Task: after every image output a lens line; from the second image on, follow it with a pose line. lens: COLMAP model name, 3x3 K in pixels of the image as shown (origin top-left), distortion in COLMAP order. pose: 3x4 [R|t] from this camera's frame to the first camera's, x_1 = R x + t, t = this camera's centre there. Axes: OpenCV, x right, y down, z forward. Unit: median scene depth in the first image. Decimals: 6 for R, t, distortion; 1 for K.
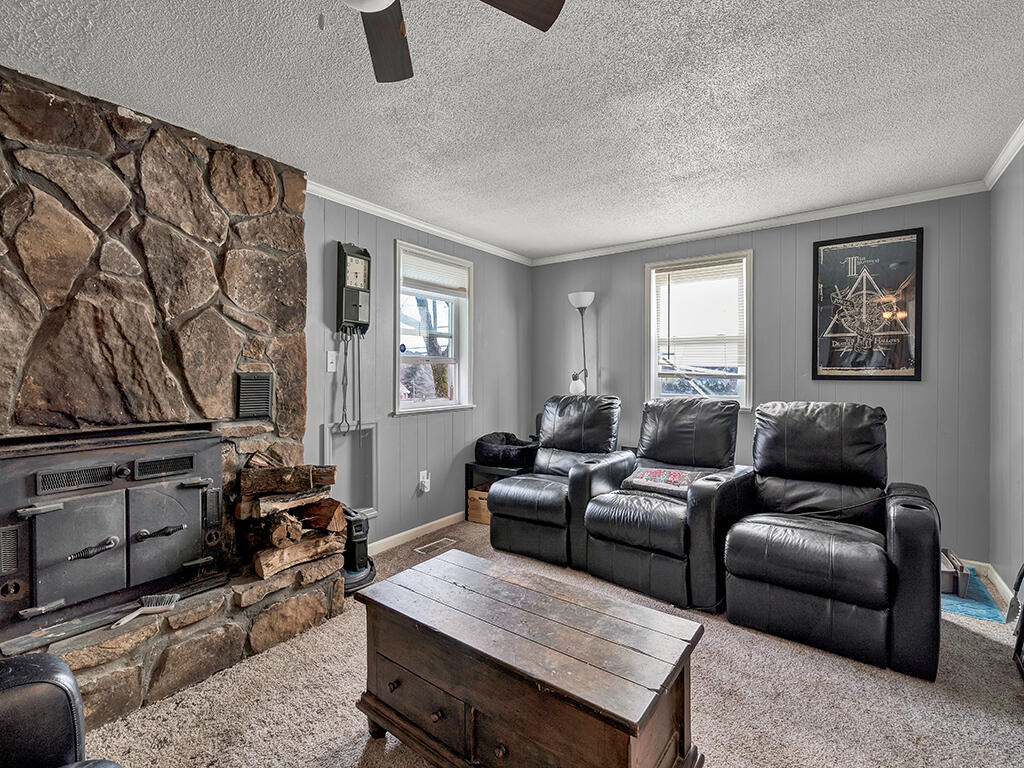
lens RADIAL K [[468.6, 0, 512.9], [0, 468.6, 378.1], [0, 0, 1]] dist [-0.001467, 0.000898]
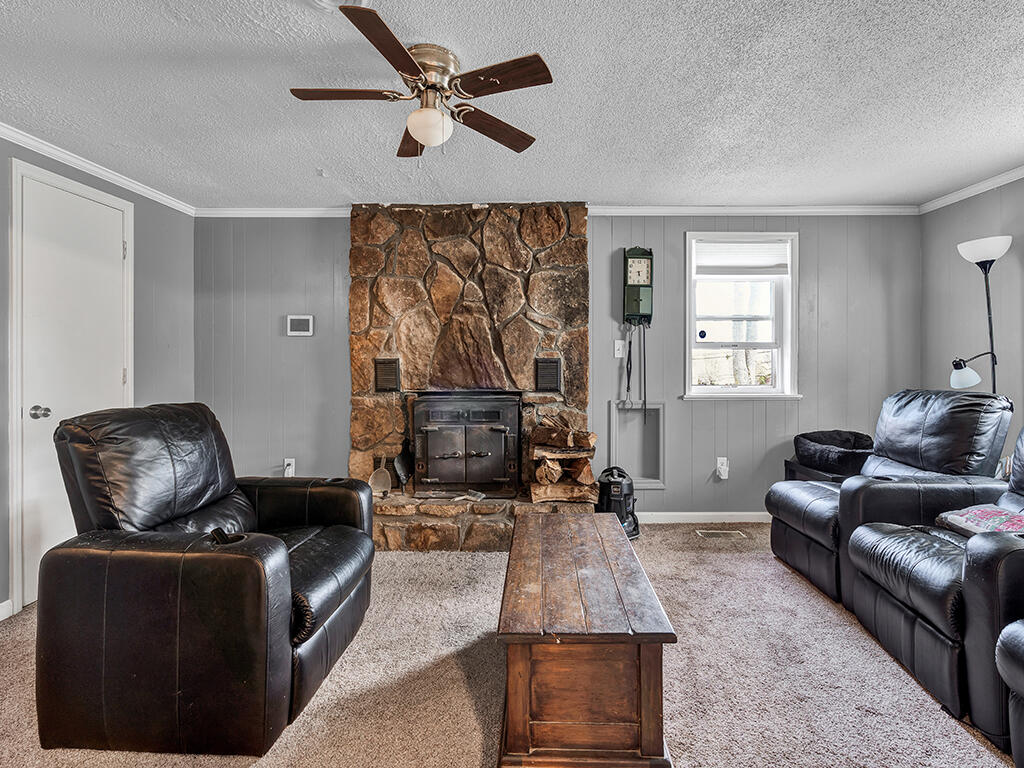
lens RADIAL K [[475.7, 0, 532.7], [0, 475.7, 358.7], [0, 0, 1]] dist [-0.003453, 0.000285]
pose [[0.583452, 0.001963, -0.812145, 0.603836], [-0.008428, 0.999958, -0.003638, -0.005105], [0.812104, 0.008967, 0.583444, 0.138429]]
